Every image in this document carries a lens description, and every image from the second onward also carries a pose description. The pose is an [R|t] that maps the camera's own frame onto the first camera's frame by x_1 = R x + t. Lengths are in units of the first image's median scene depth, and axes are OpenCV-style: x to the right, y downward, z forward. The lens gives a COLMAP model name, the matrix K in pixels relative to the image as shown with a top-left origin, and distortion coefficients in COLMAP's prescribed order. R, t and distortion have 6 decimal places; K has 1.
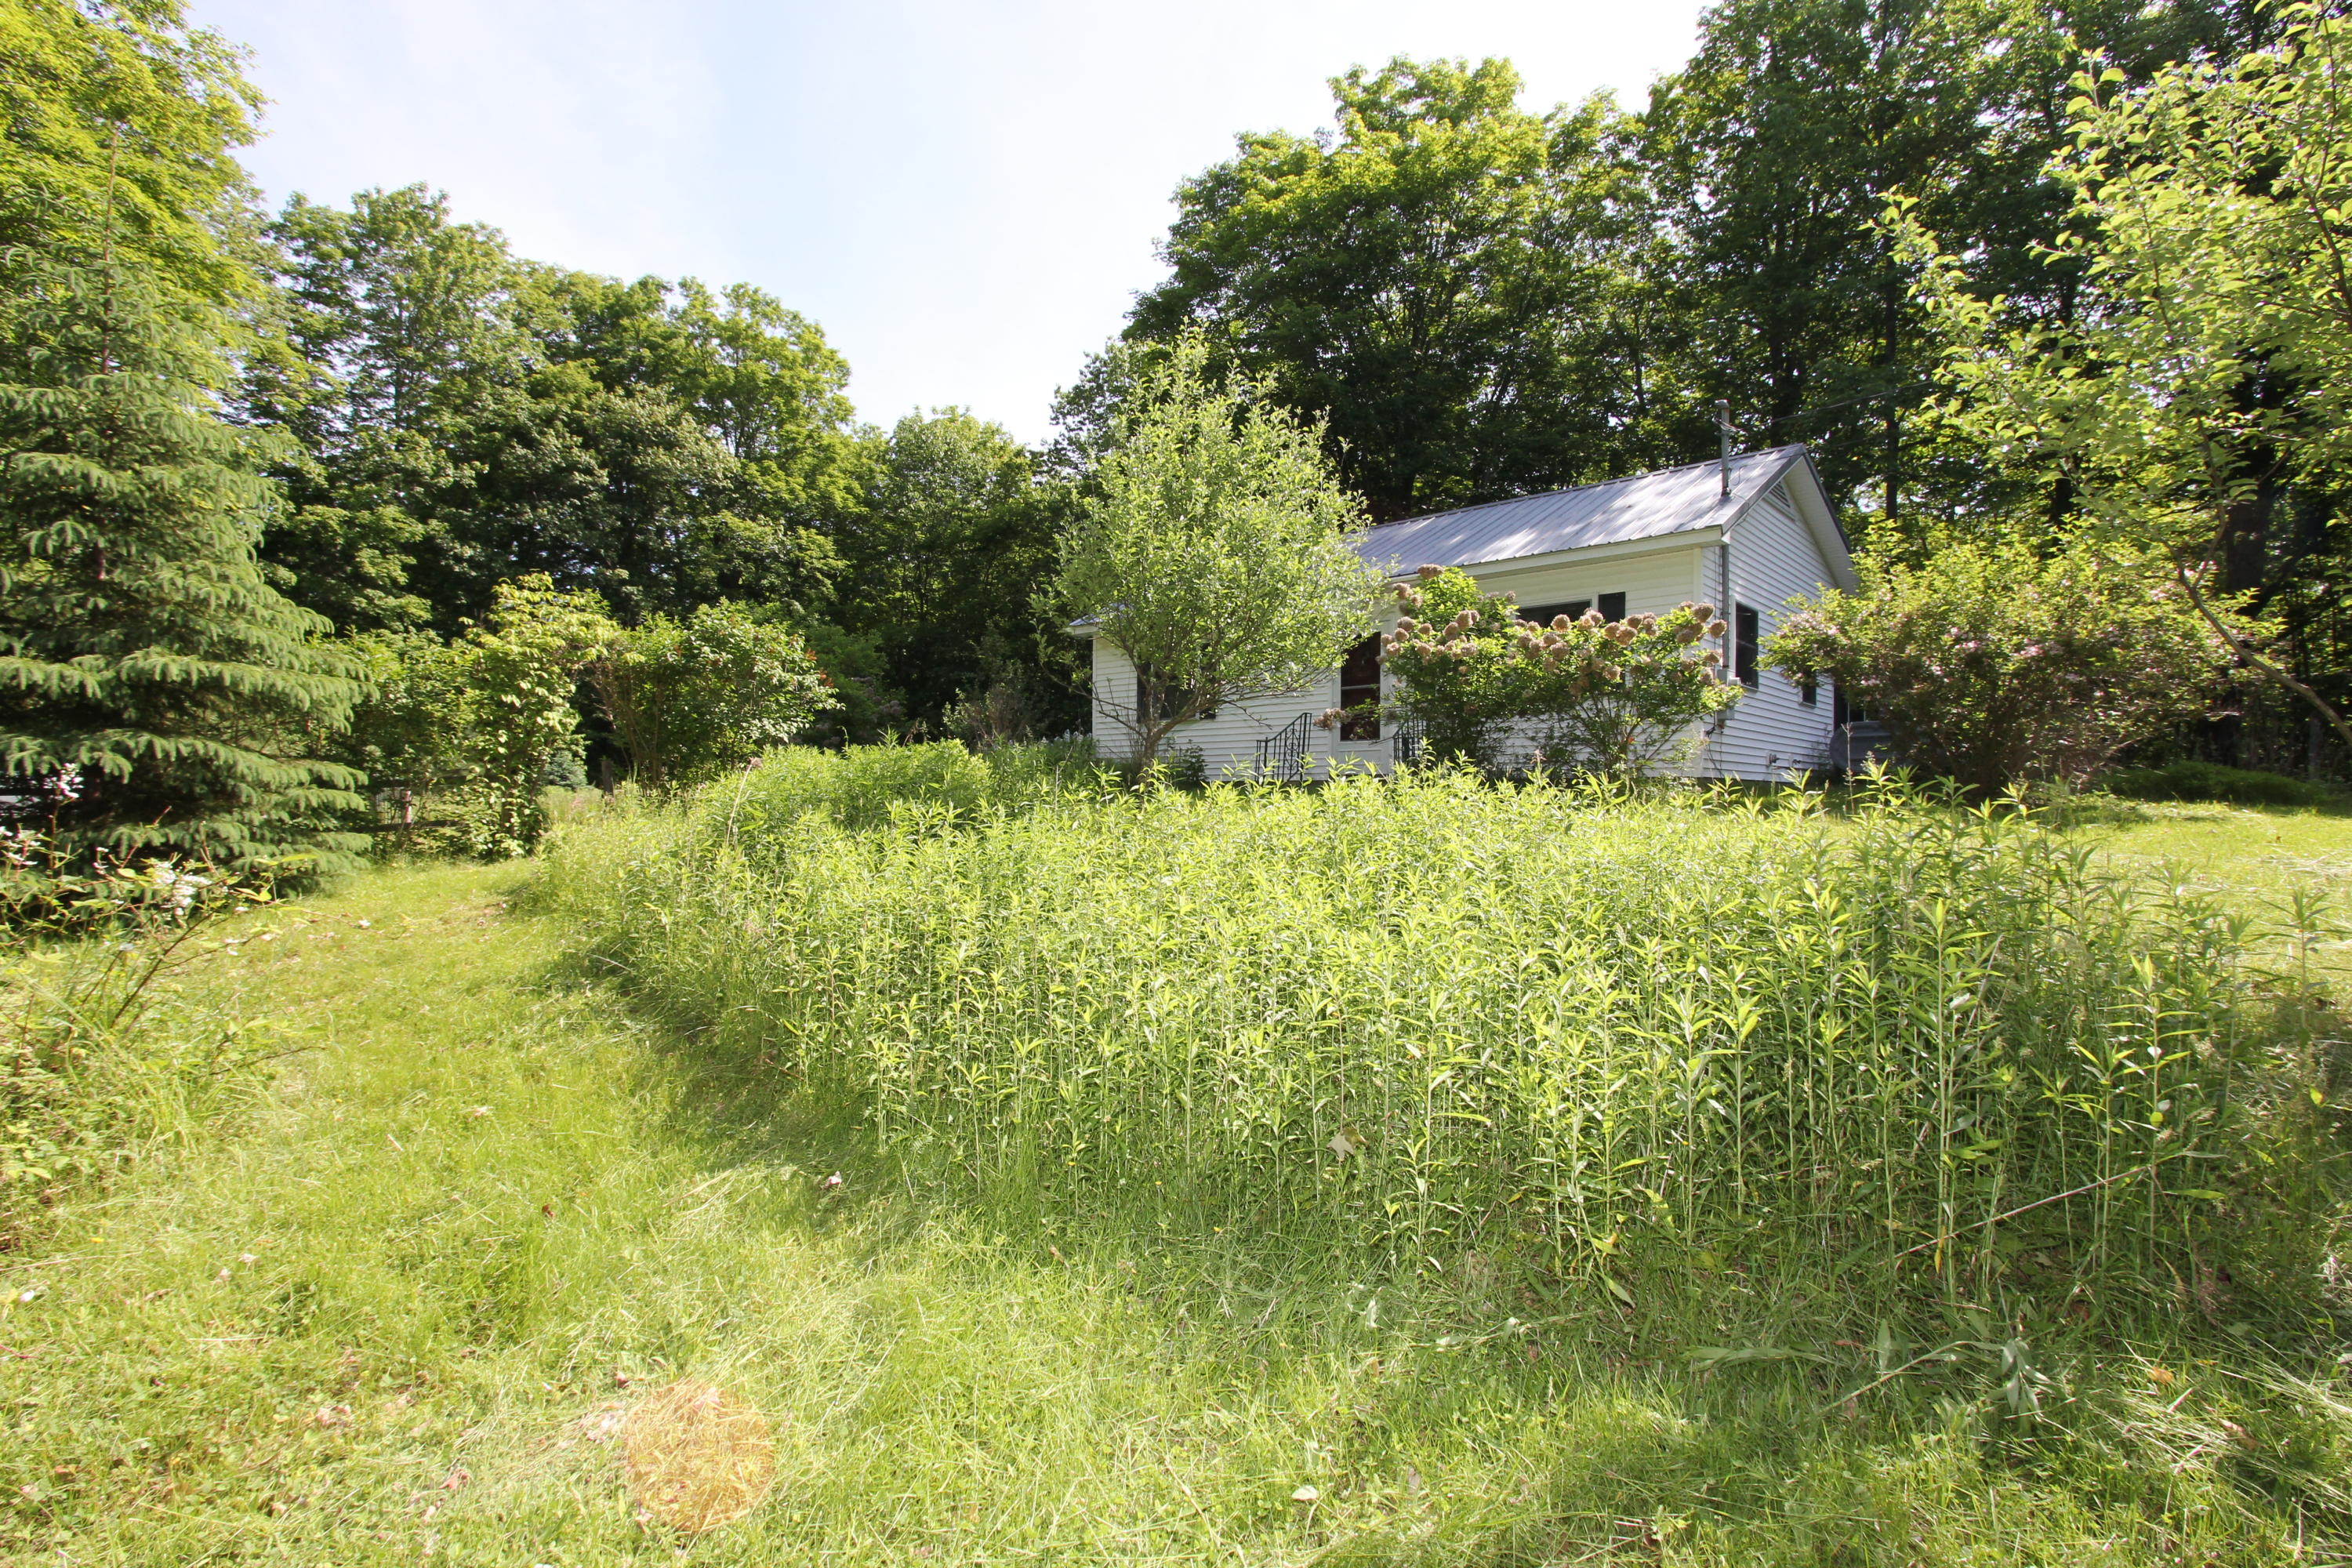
lens RADIAL K [[1083.0, 0, 1185.1], [0, 1083.0, 789.5], [0, 0, 1]] dist [-0.024842, 0.006925]
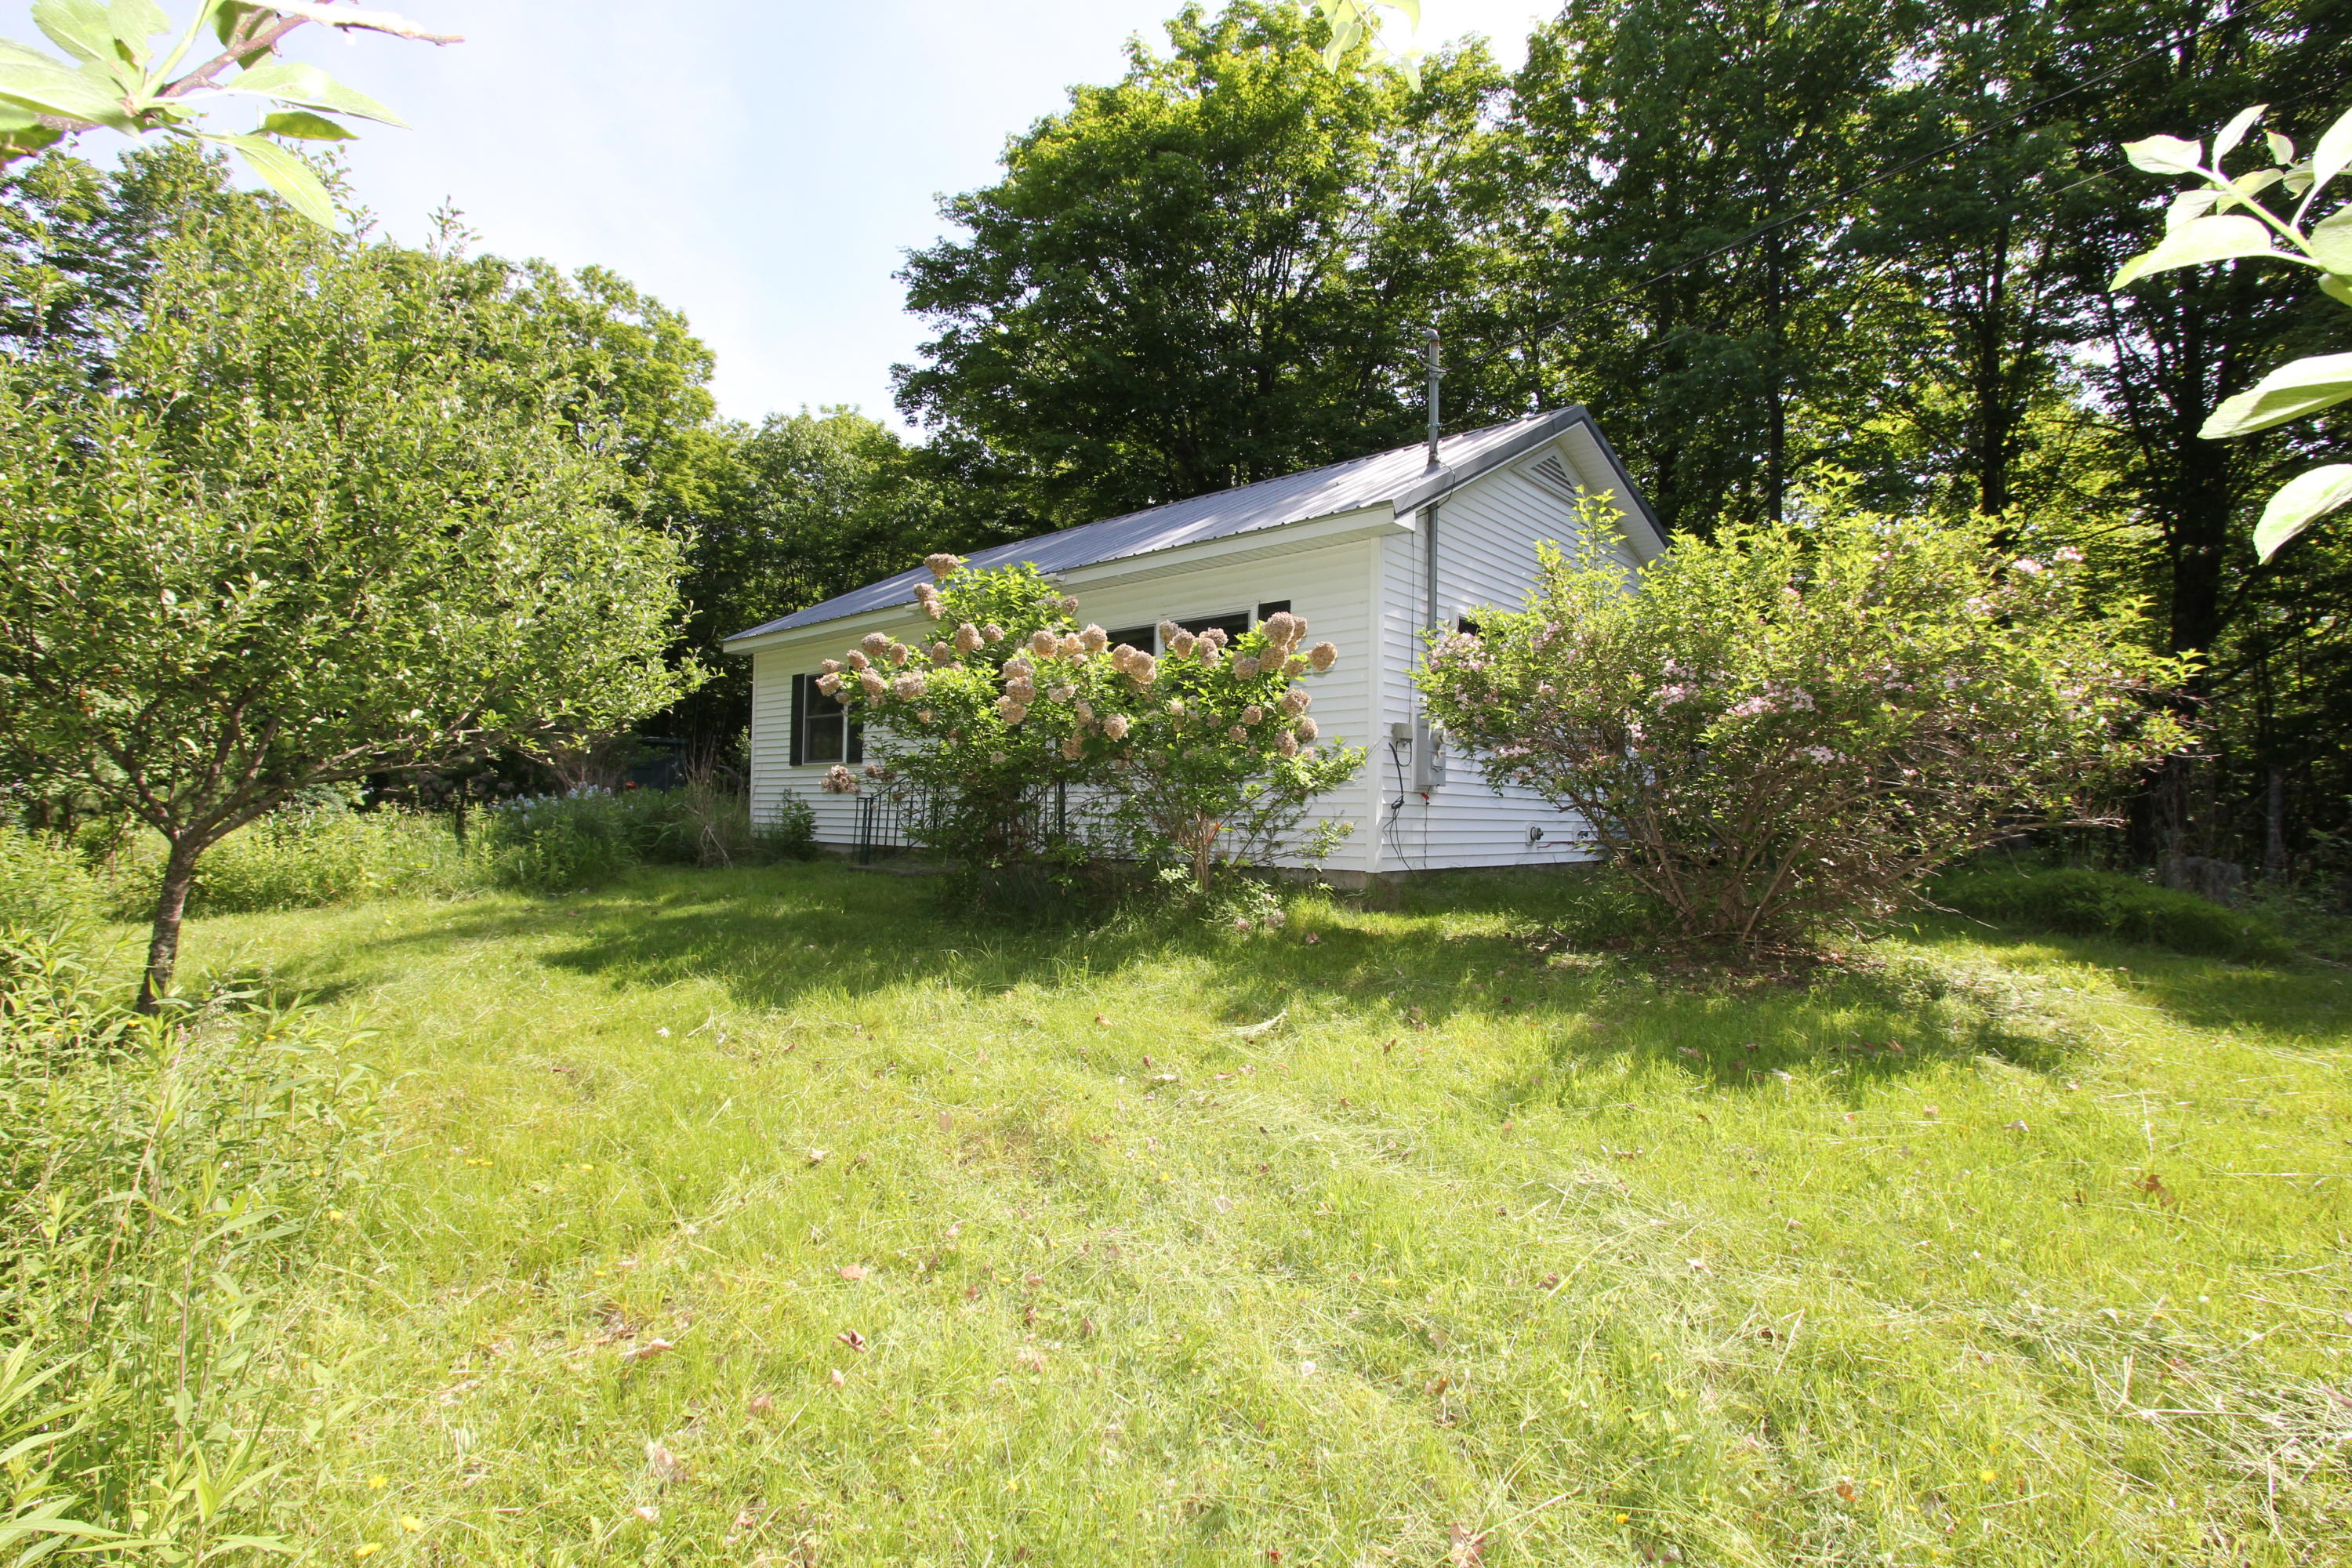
lens RADIAL K [[1083.0, 0, 1185.1], [0, 1083.0, 789.5], [0, 0, 1]] dist [-0.024842, 0.006925]
pose [[0.999839, 0.010665, 0.014445, 0.091221], [-0.010453, 0.999839, -0.014614, -0.013827], [-0.014598, 0.014461, 0.999789, 0.083364]]
